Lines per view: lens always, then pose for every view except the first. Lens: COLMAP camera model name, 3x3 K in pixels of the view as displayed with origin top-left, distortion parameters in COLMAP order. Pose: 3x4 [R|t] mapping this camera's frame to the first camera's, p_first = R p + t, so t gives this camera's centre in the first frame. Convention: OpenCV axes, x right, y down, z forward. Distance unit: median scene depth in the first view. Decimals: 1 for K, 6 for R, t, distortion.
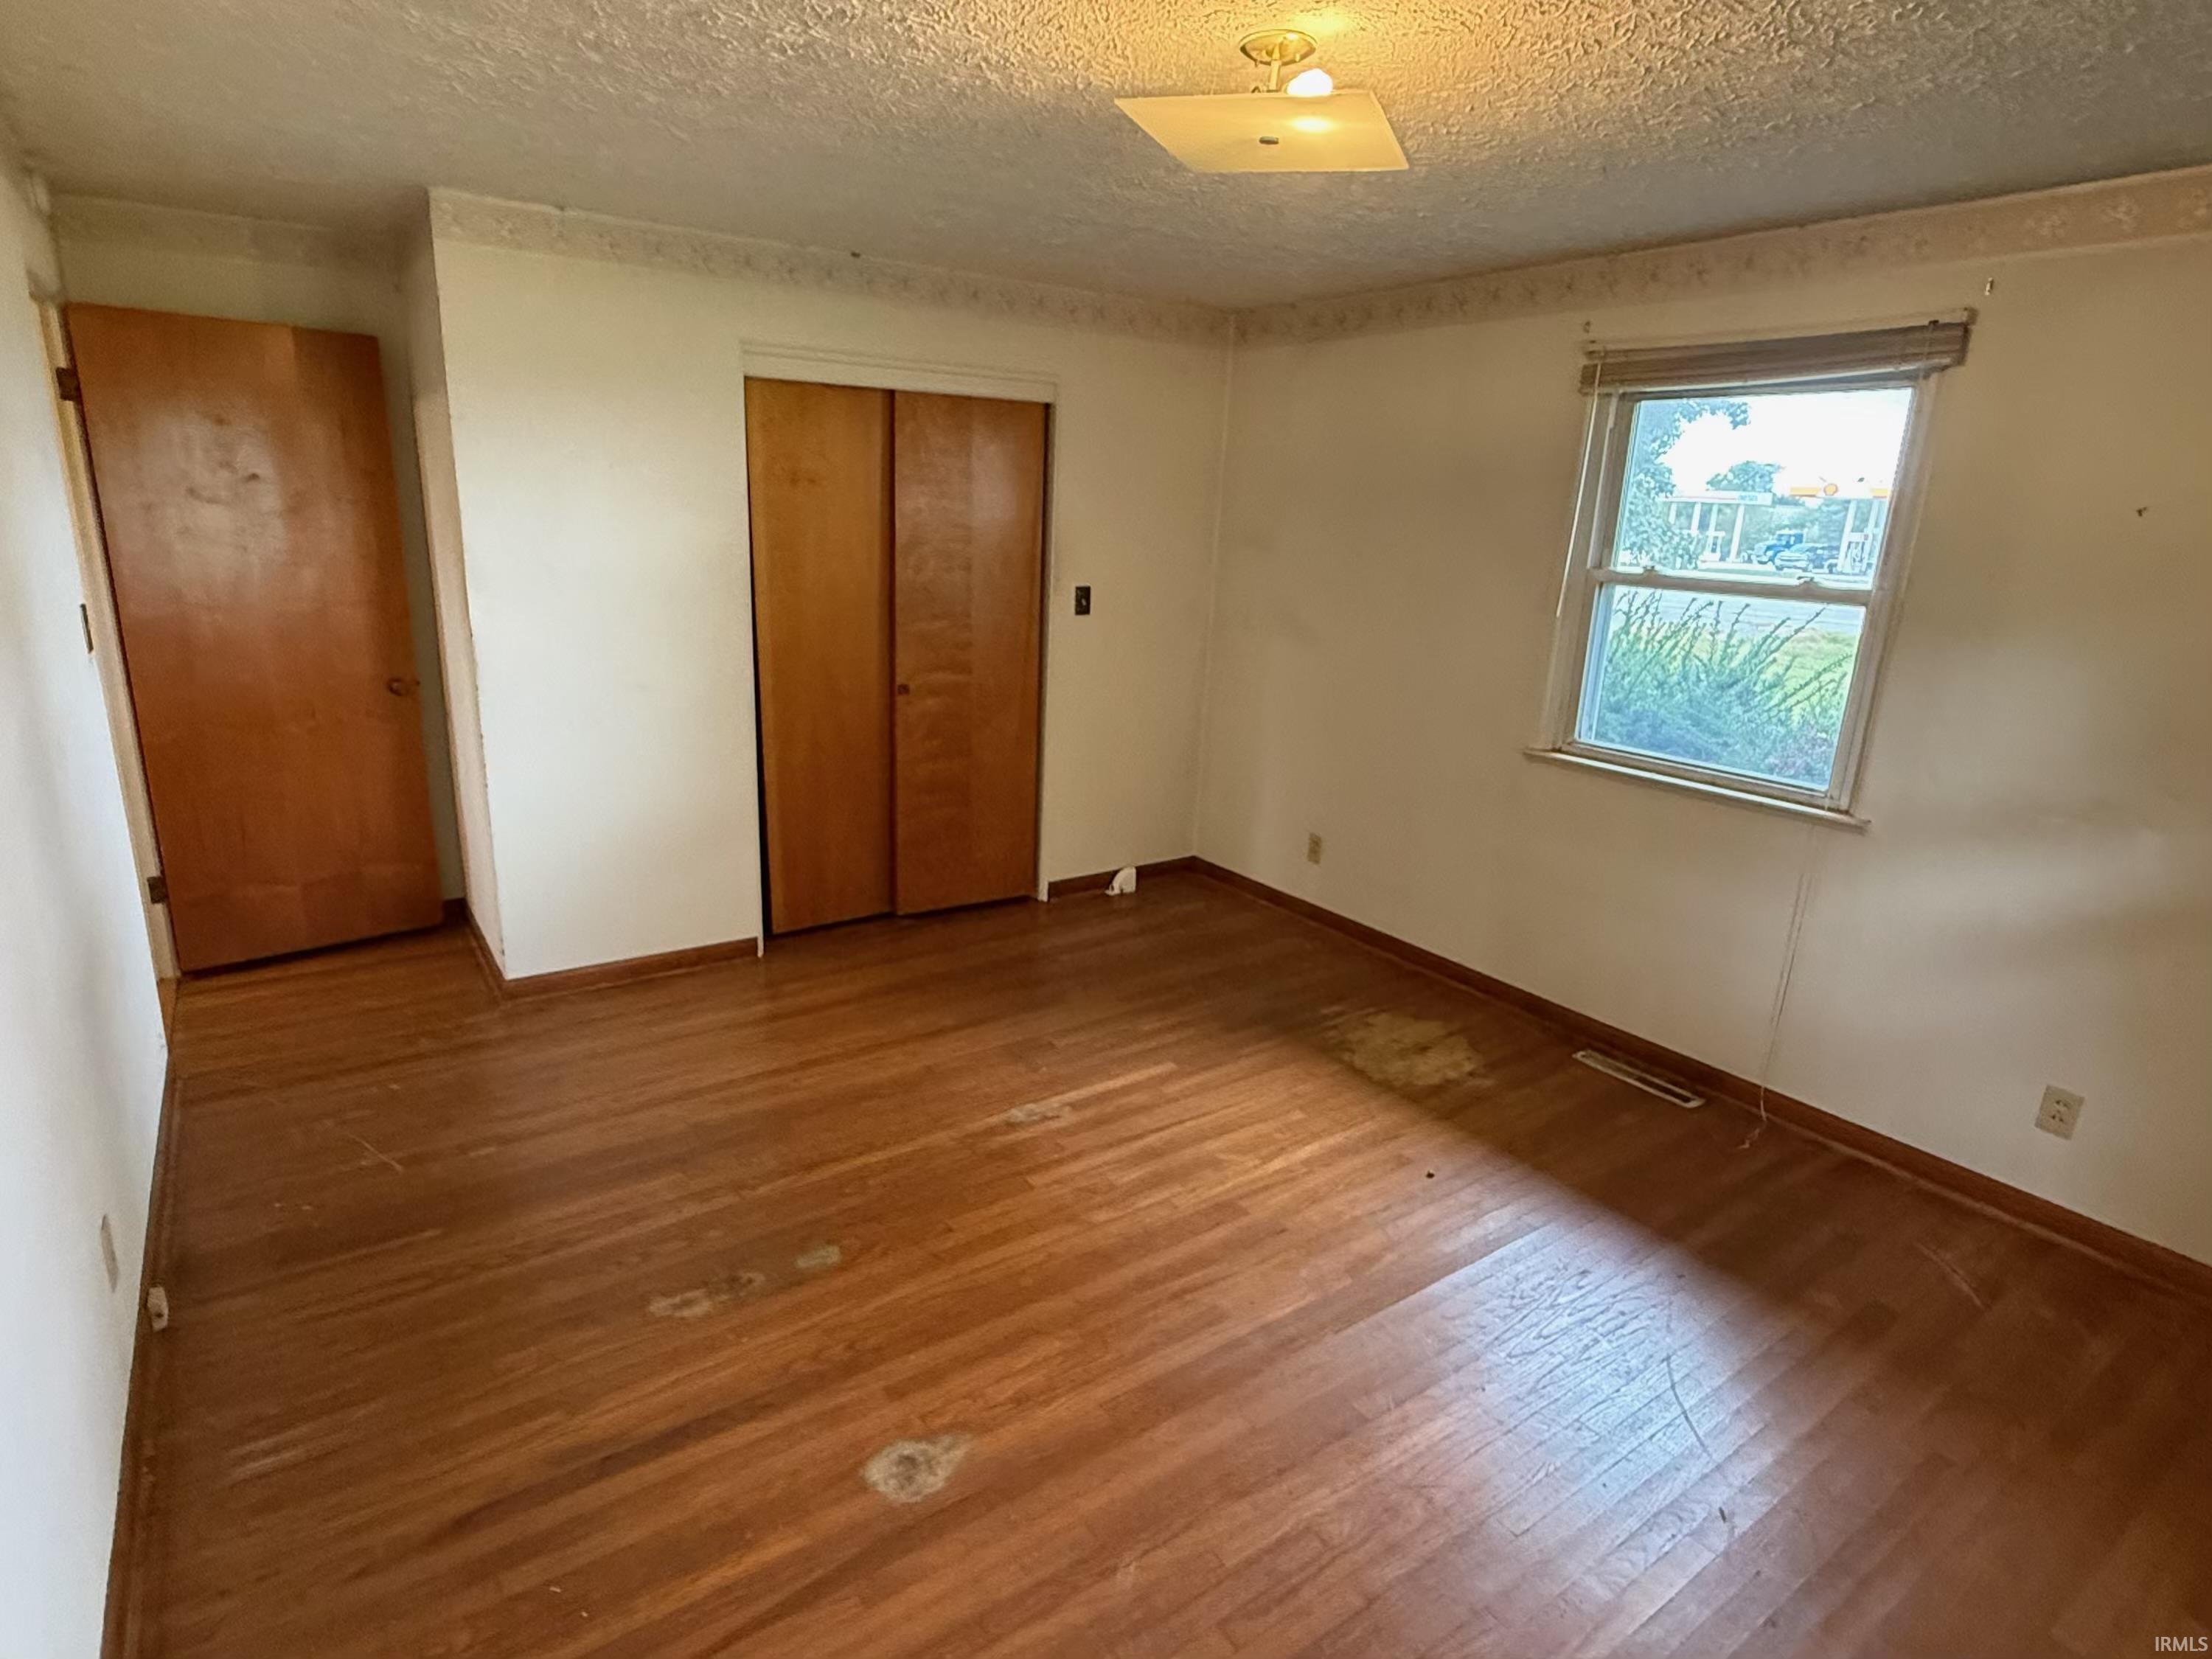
lens RADIAL K [[1176.2, 0, 1106.5], [0, 1176.2, 848.1], [0, 0, 1]] dist [-0.000184, 0.000028]
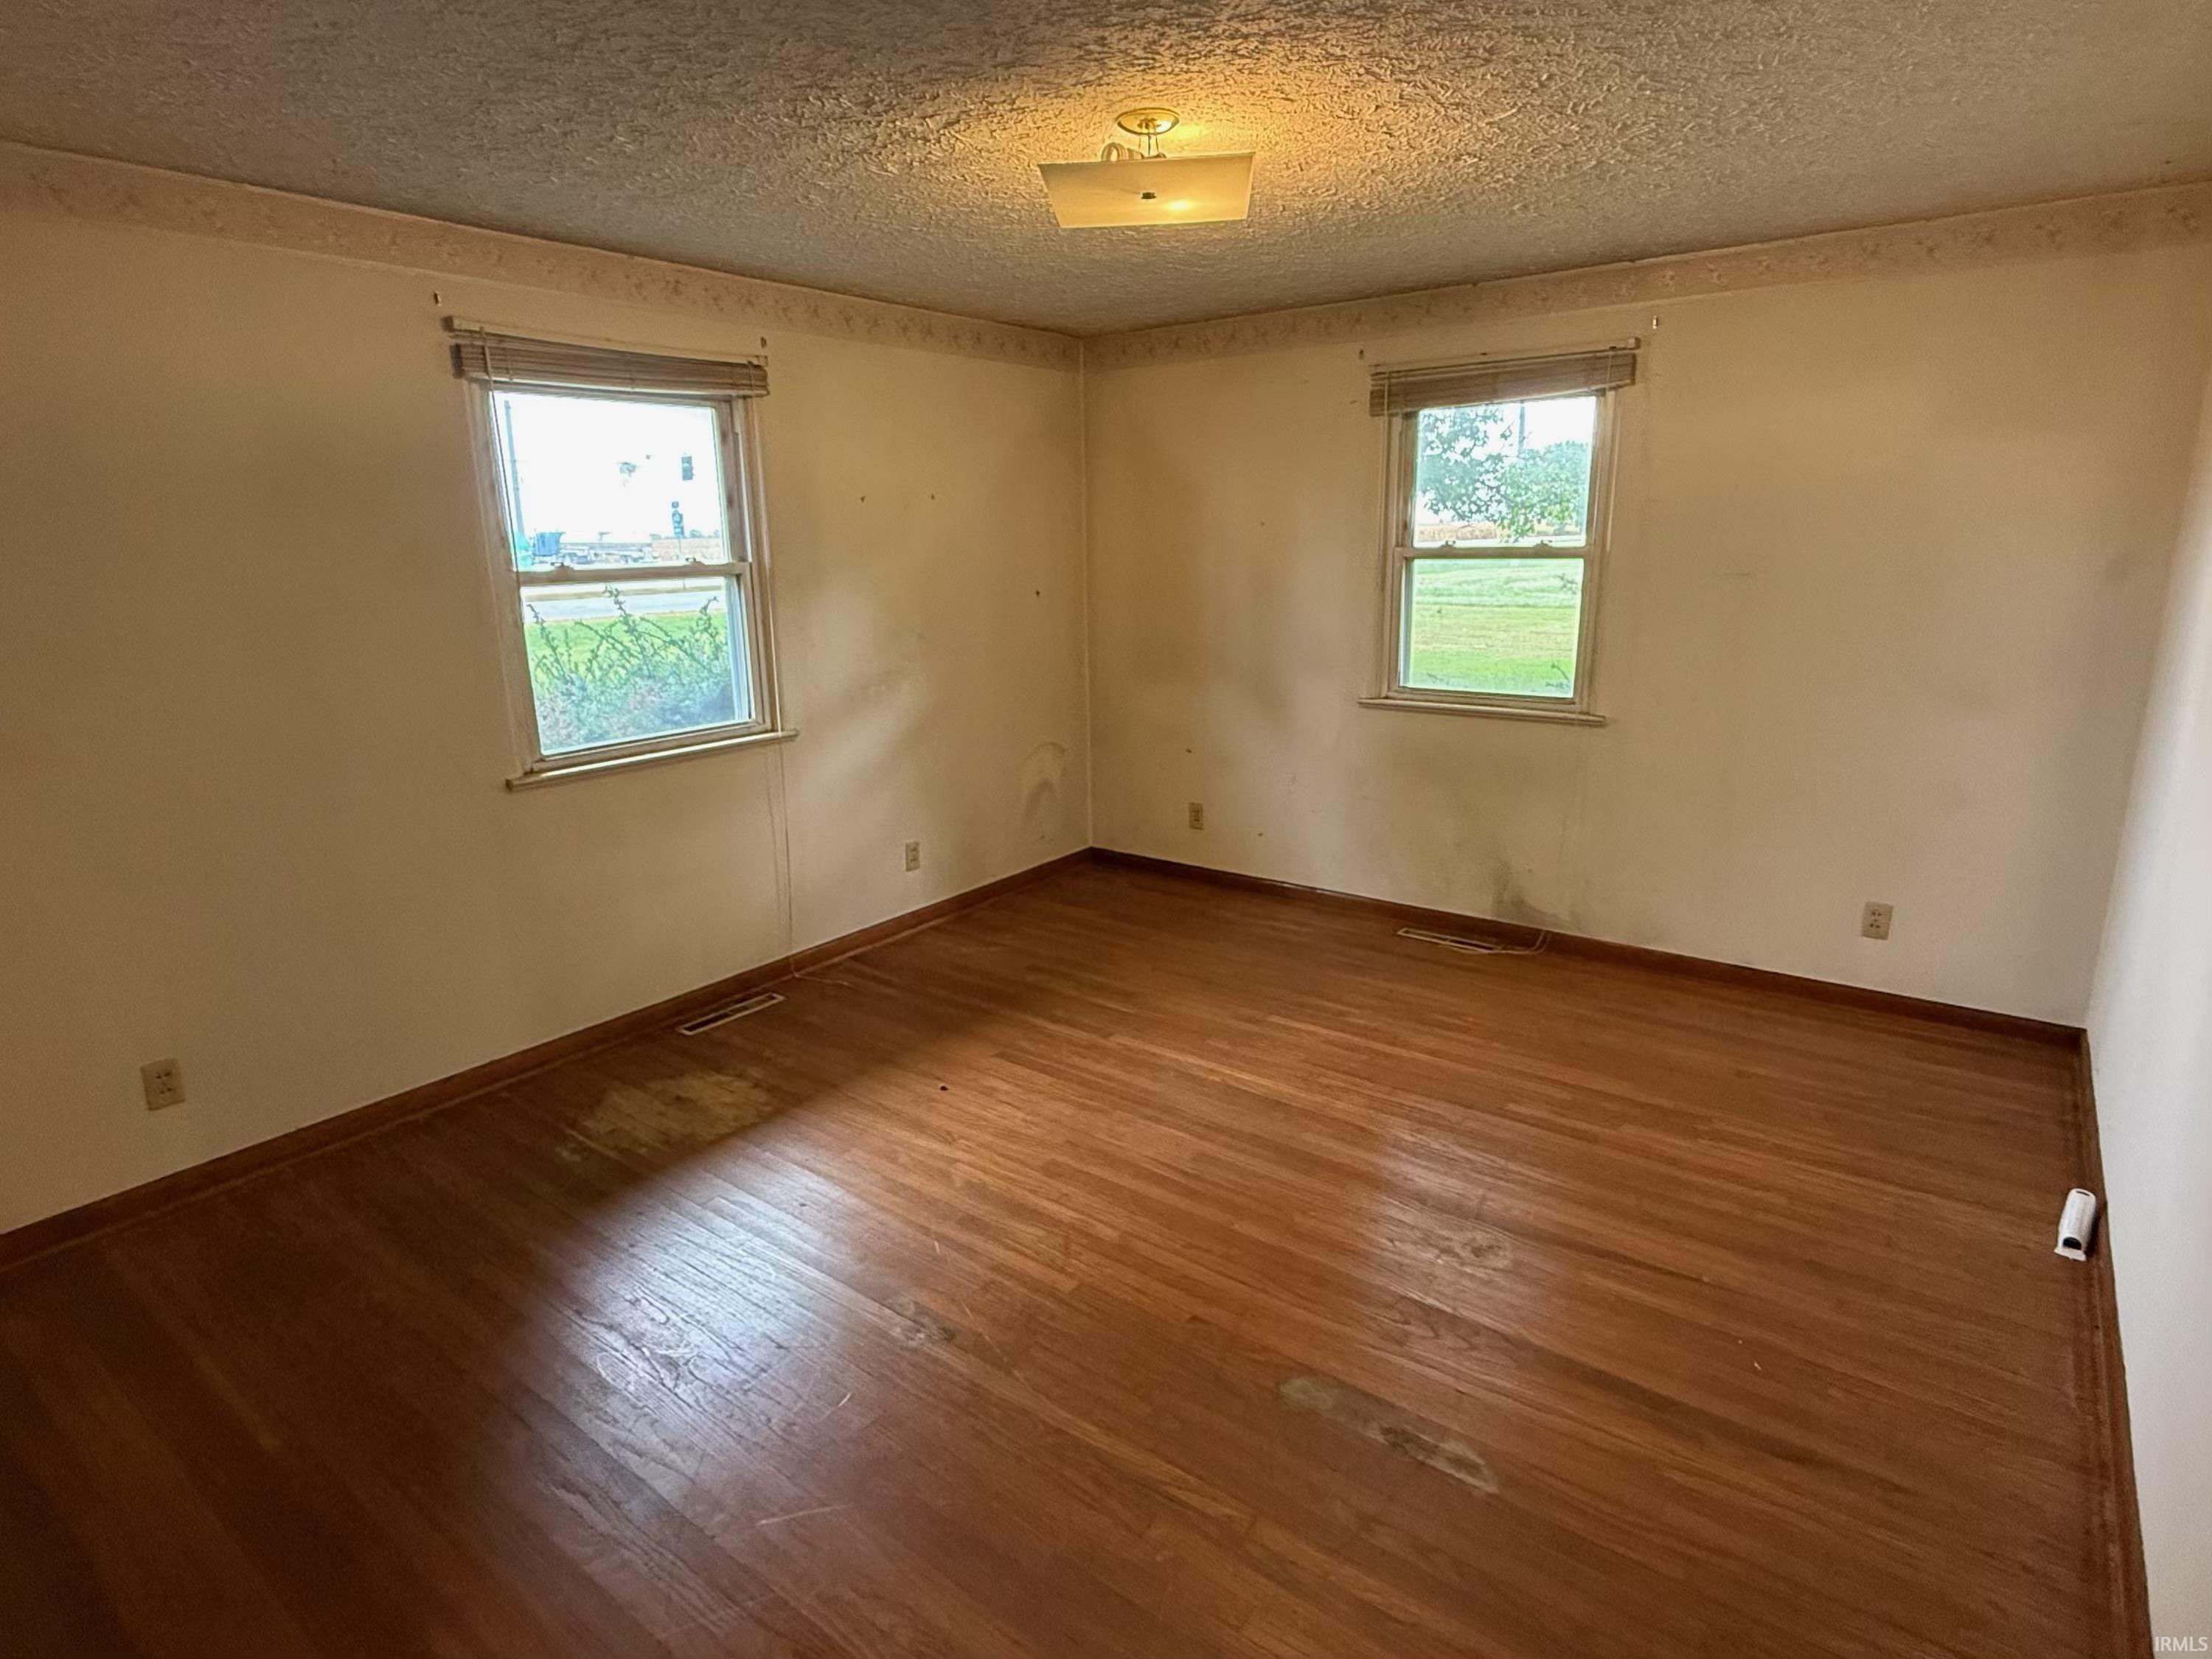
lens RADIAL K [[1176.2, 0, 1095.8], [0, 1176.2, 827.9], [0, 0, 1]] dist [-0.000184, 0.000028]
pose [[-0.297641, -0.267013, 0.916577, -0.786586], [0.273010, 0.896190, 0.349728, -0.322716], [-0.914809, 0.354328, -0.193845, 1.055335]]
